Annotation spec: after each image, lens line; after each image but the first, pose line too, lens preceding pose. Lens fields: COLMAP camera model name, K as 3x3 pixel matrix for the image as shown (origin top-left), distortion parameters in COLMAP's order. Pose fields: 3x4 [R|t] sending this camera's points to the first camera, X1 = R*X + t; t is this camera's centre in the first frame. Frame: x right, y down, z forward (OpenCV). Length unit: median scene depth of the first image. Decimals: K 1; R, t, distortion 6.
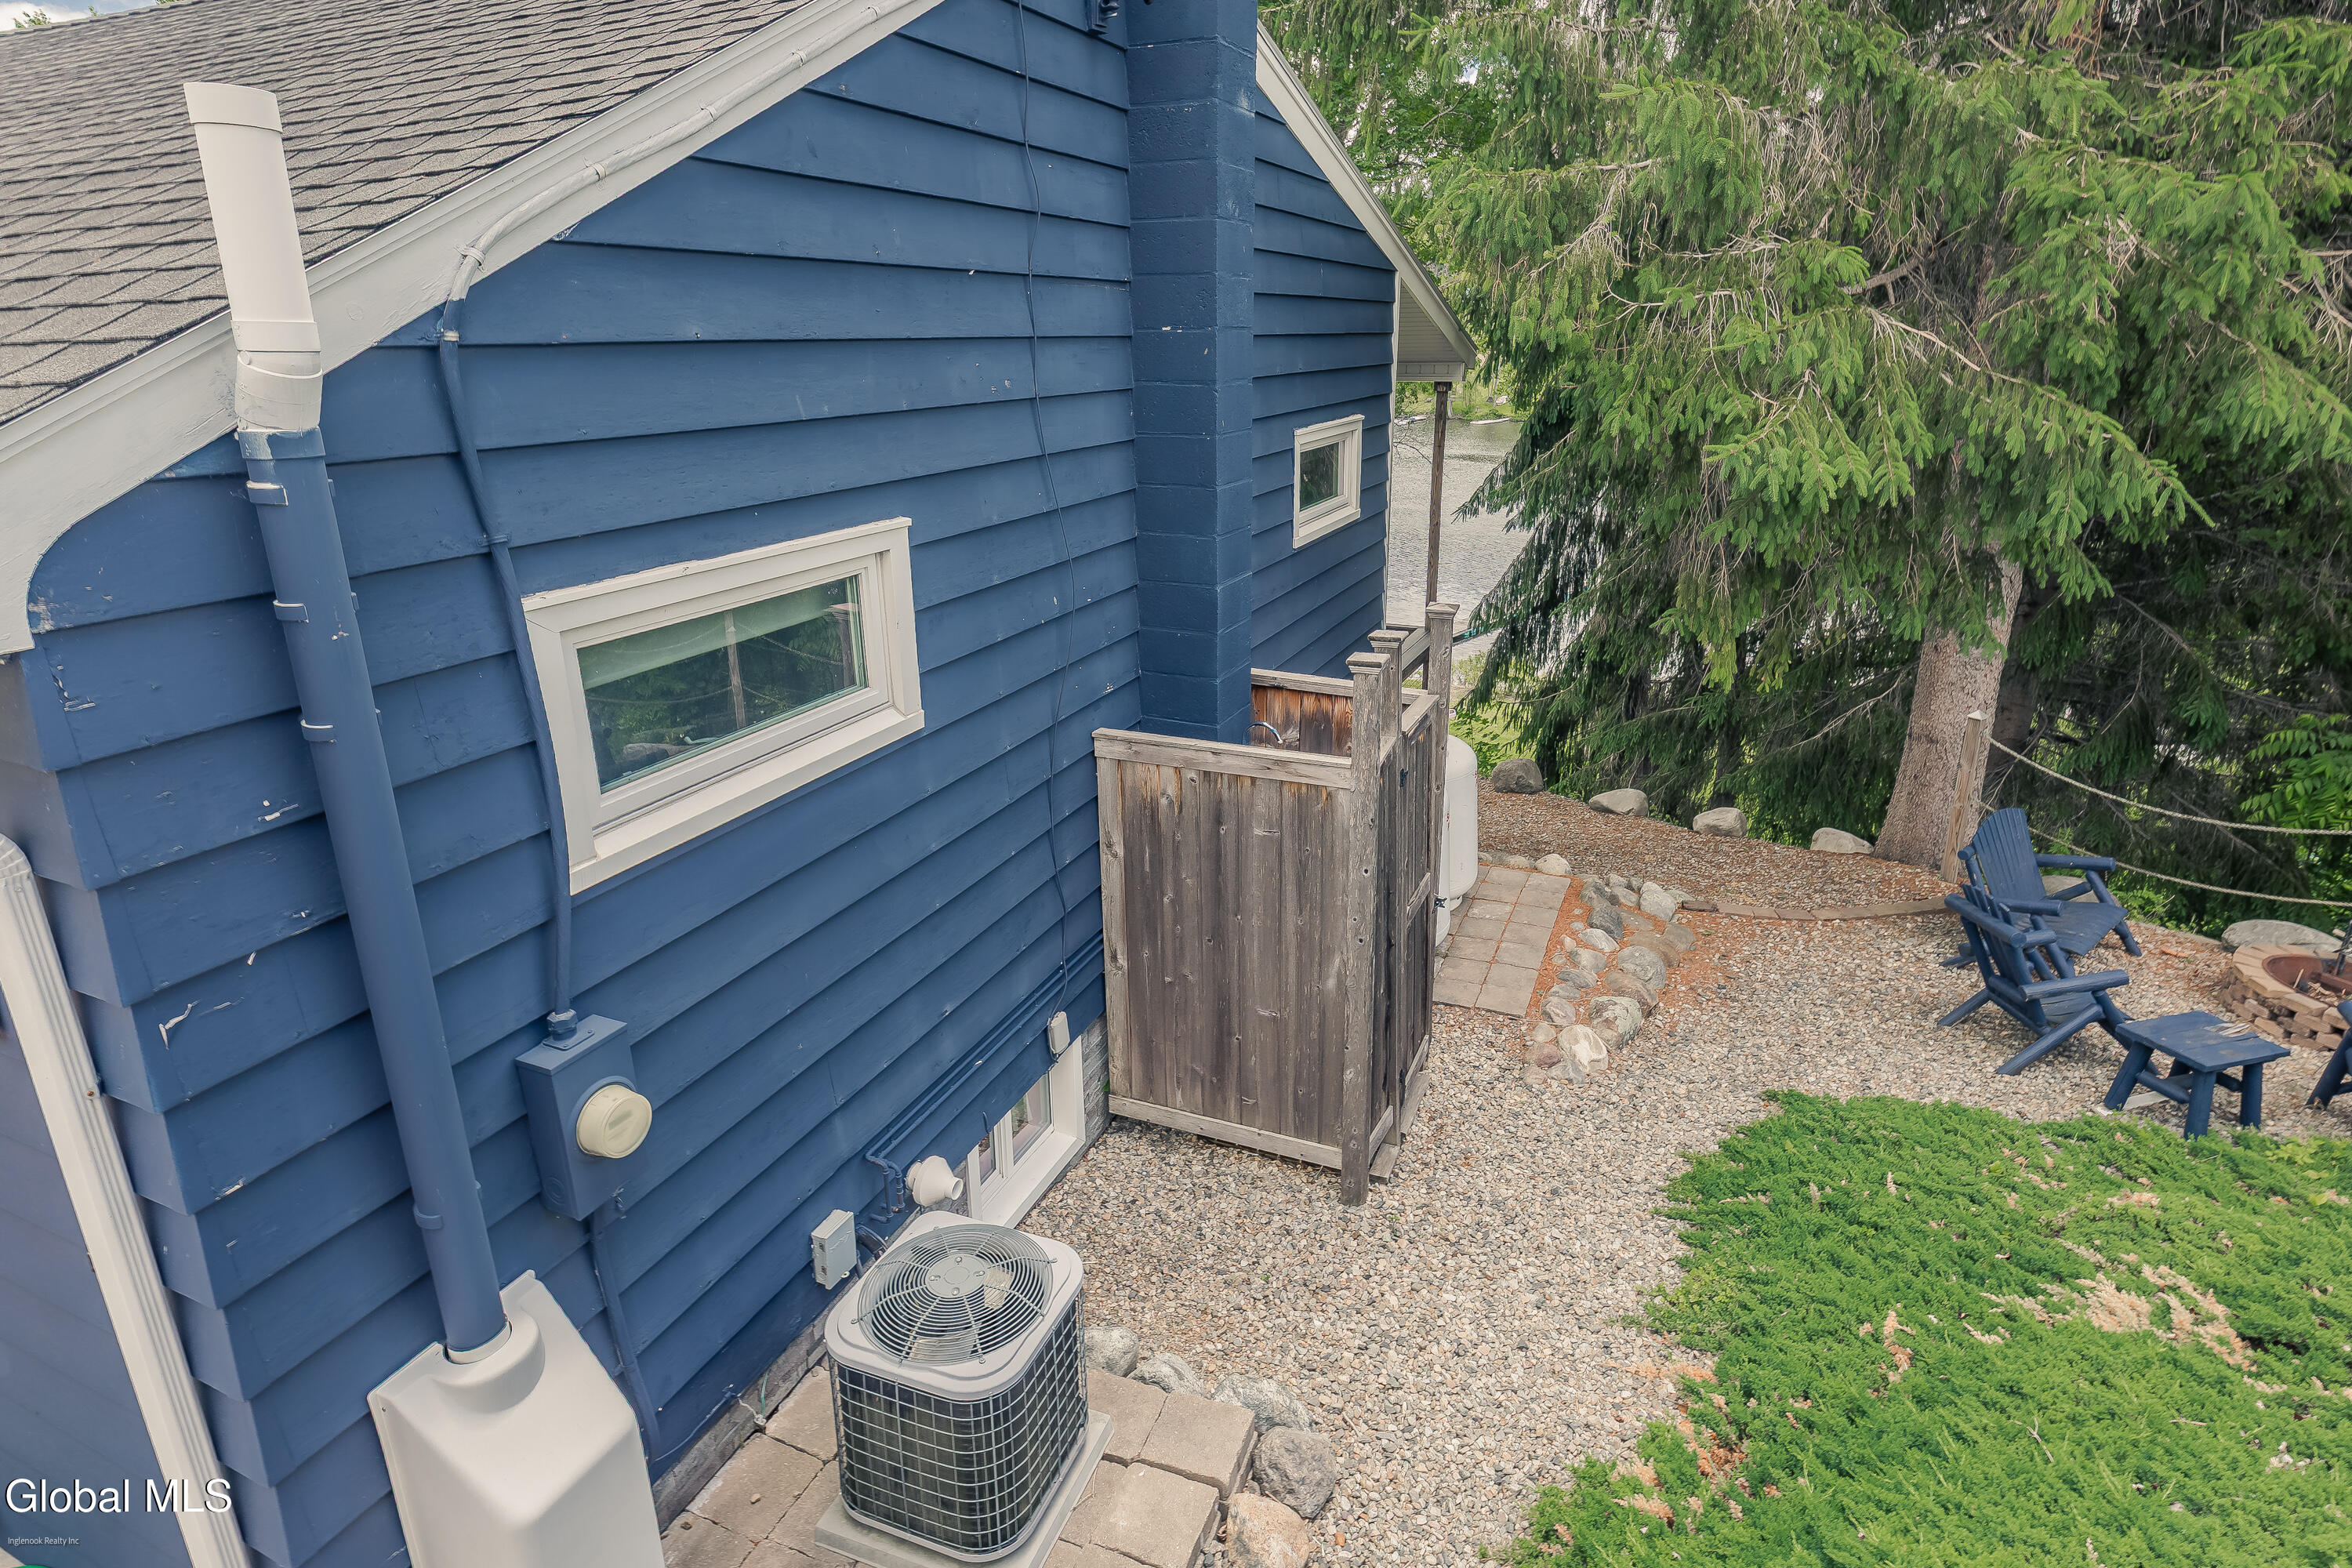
lens RADIAL K [[1205.5, 0, 1206.9], [0, 1205.5, 750.5], [0, 0, 1]] dist [0.002610, -0.002226]
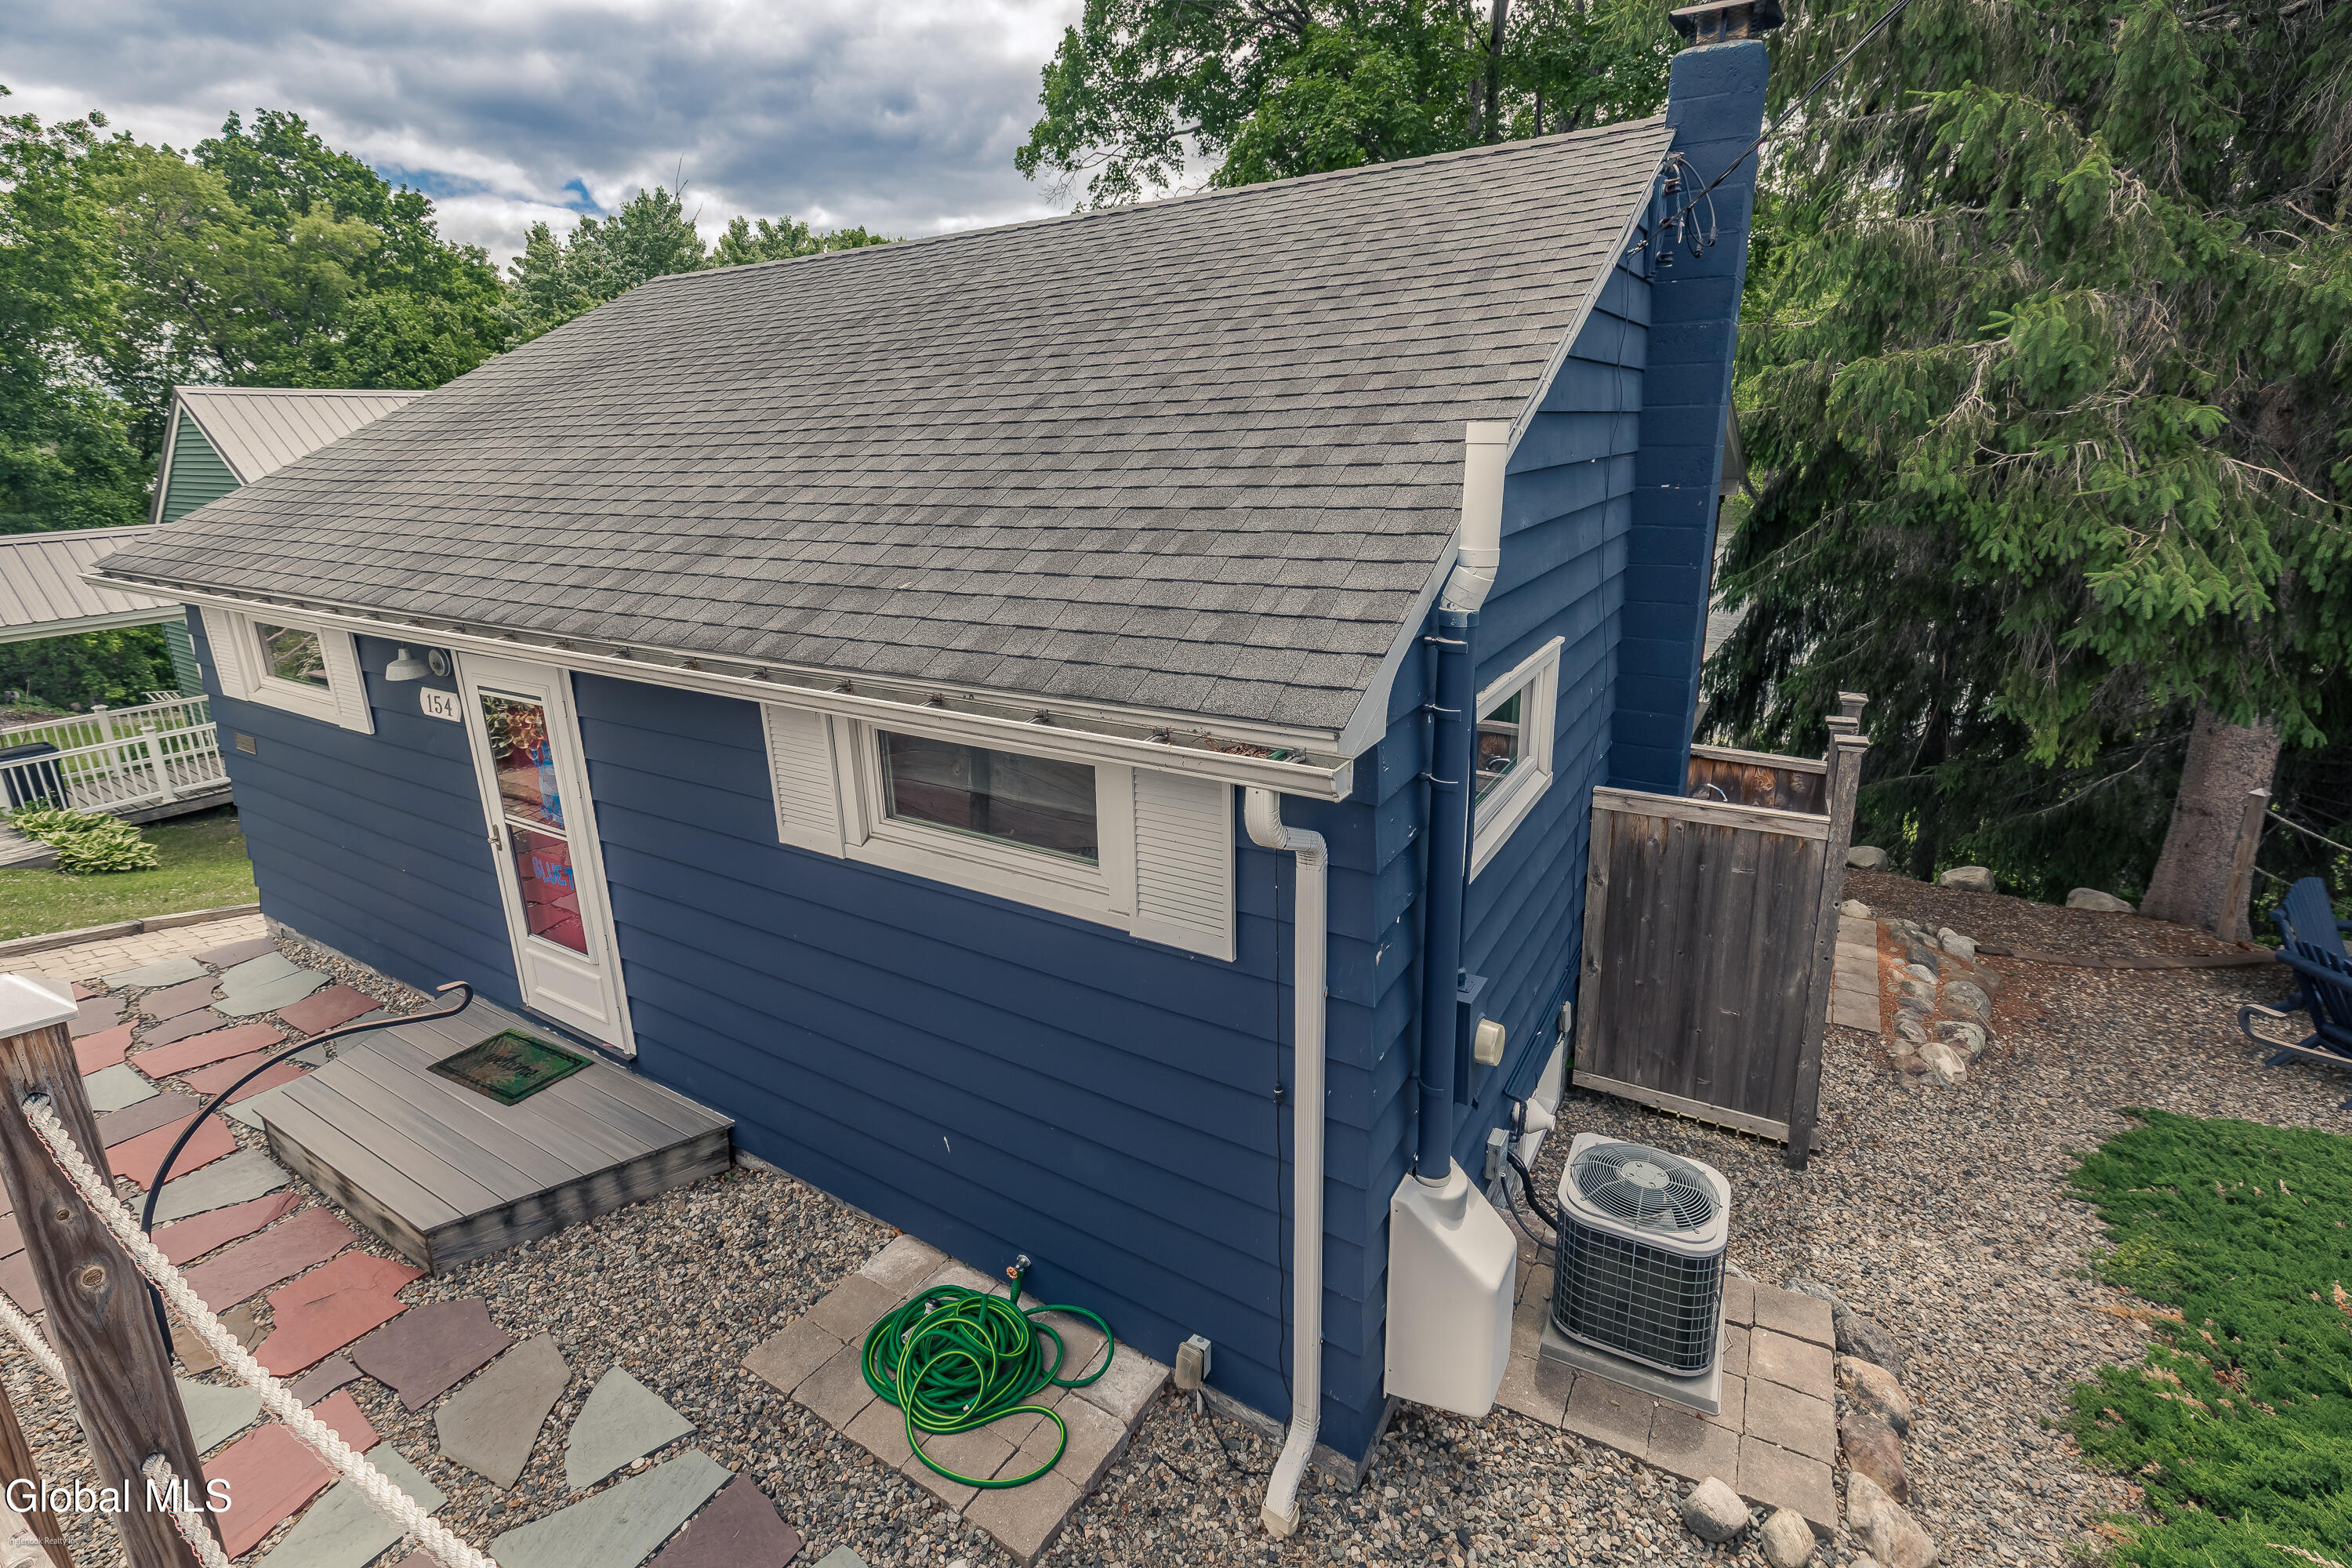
lens RADIAL K [[1059.9, 0, 1155.2], [0, 1059.9, 741.3], [0, 0, 1]] dist [-0.004043, -0.001185]
pose [[0.986236, 0.021765, -0.163902, -0.327148], [-0.029711, 0.998491, -0.046183, -0.000291], [0.162650, 0.050417, 0.985395, -0.198625]]
